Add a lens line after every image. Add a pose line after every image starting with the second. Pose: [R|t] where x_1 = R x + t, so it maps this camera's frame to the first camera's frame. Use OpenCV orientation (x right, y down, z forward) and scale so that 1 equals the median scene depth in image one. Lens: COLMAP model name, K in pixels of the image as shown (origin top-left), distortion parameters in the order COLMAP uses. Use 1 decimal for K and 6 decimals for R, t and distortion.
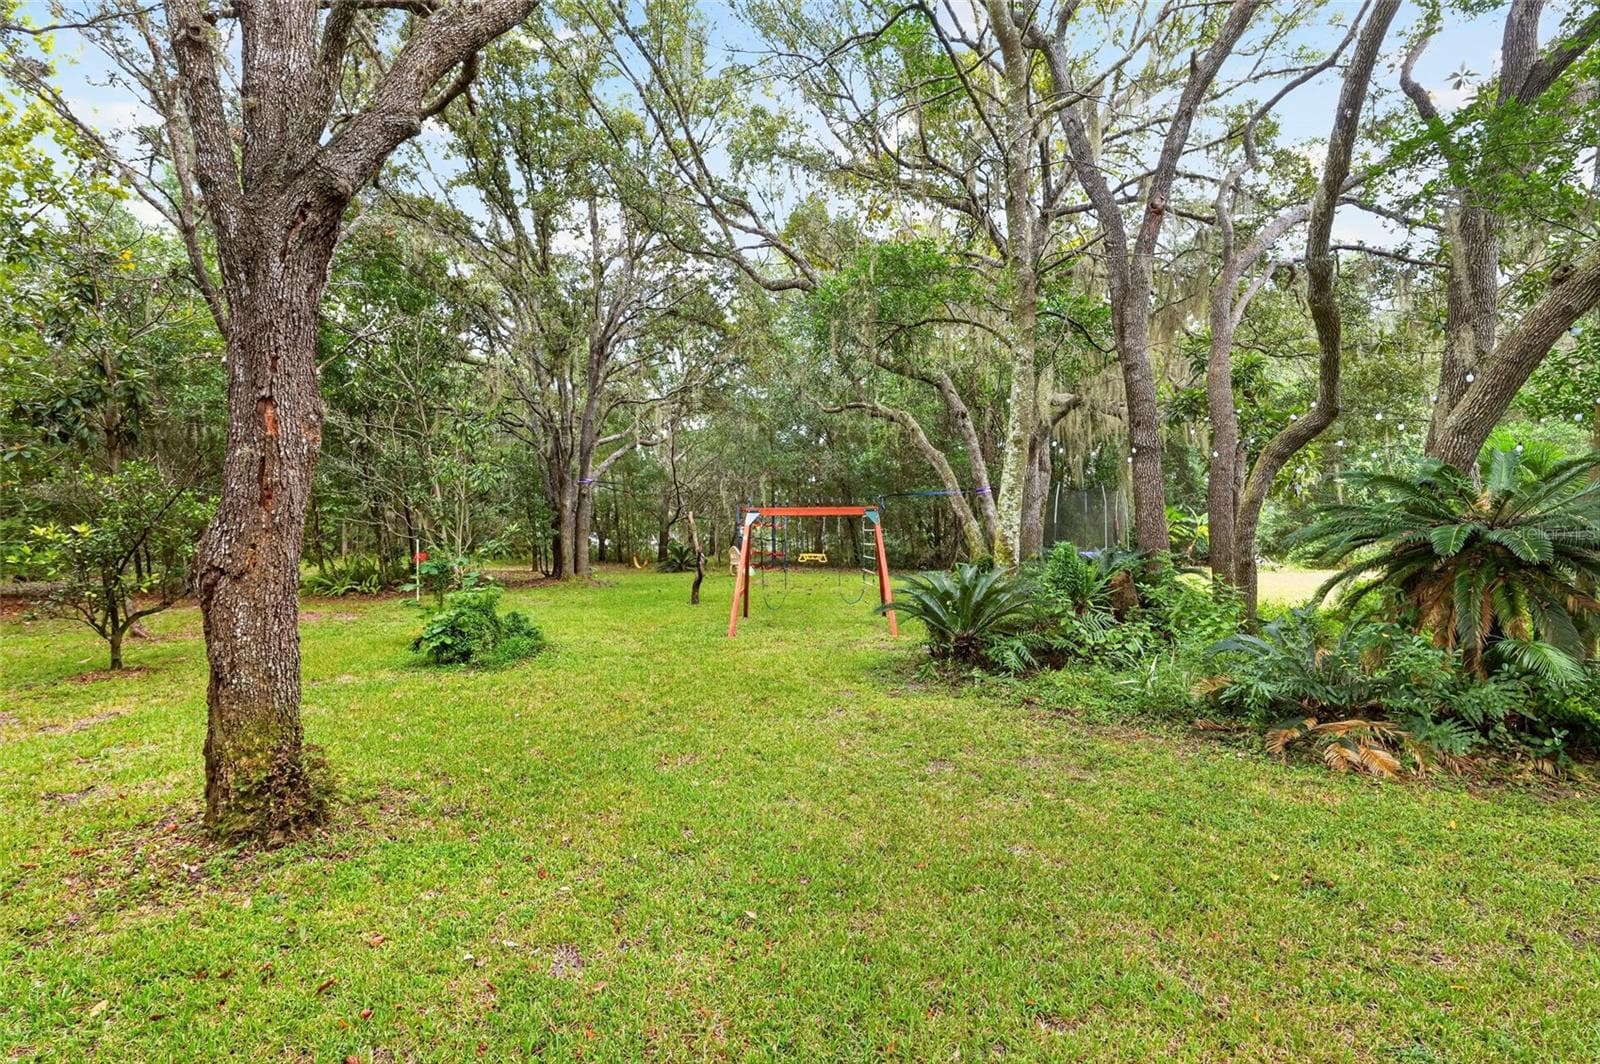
lens RADIAL K [[893.8, 0, 800.0], [0, 893.8, 532.0], [0, 0, 1]] dist [0.025954, -0.000004]
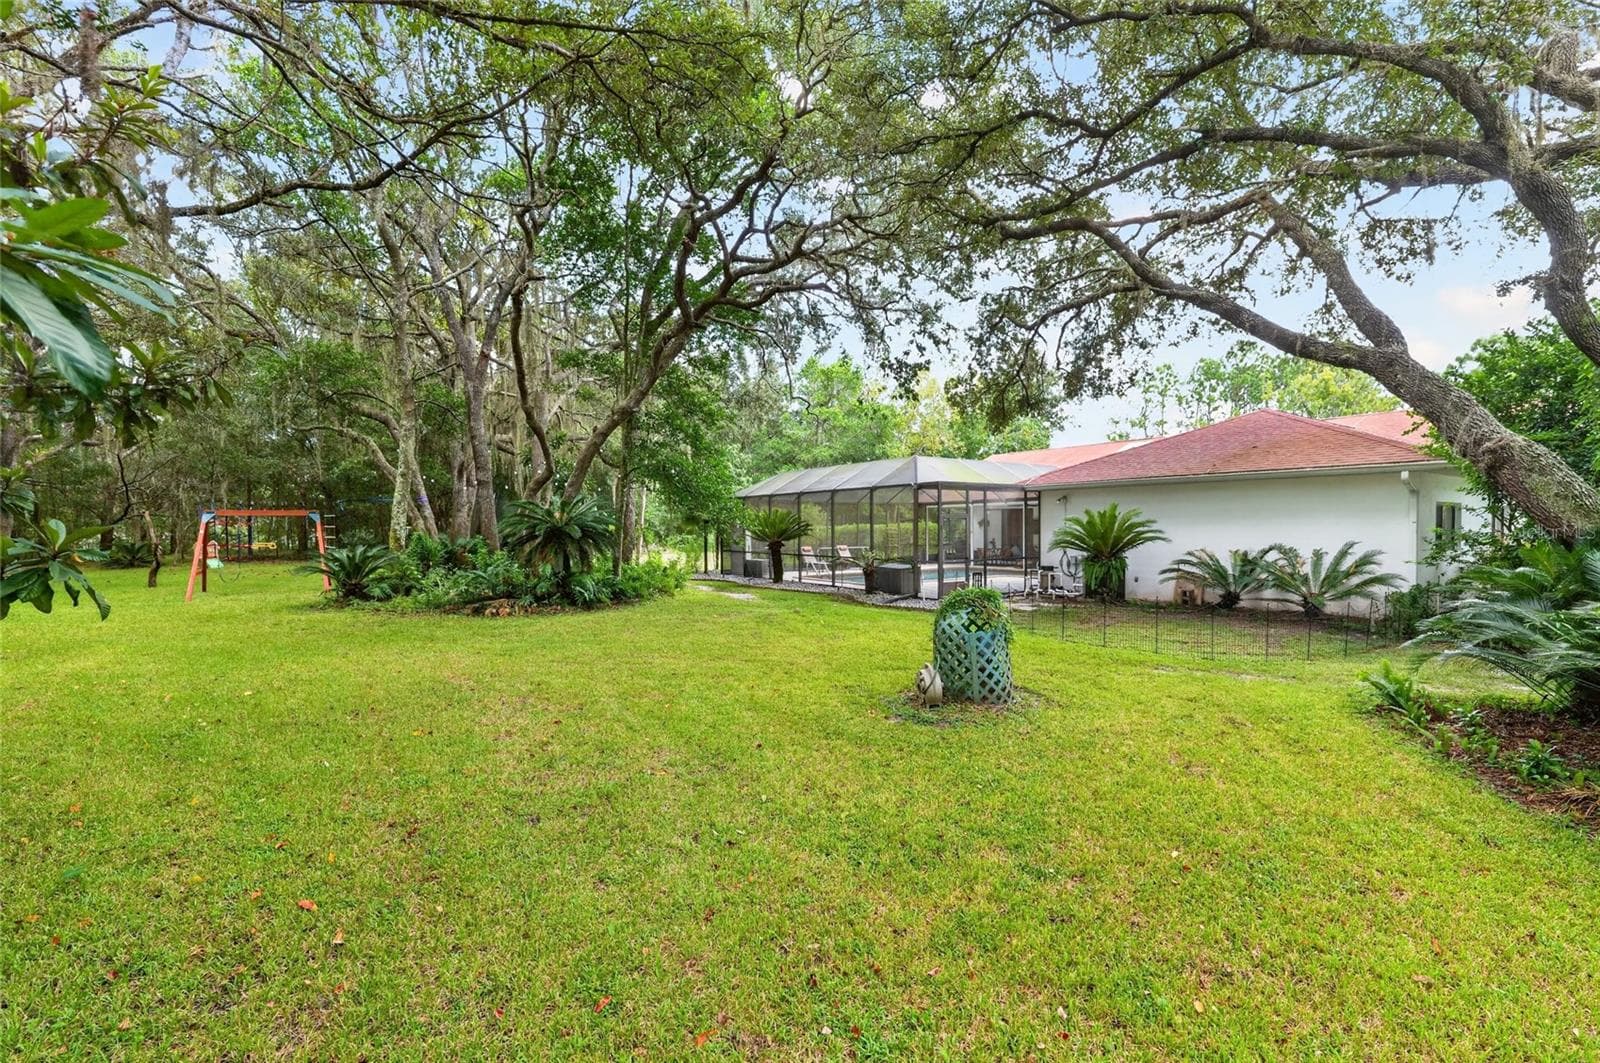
lens RADIAL K [[712.7, 0, 800.0], [0, 712.7, 531.5], [0, 0, 1]] dist [0.000591, -0.000128]
pose [[0.811957, -0.005371, 0.583692, 0.033098], [0.003155, 0.999983, 0.004814, 0.002760], [-0.583708, -0.002067, 0.811961, -0.313358]]
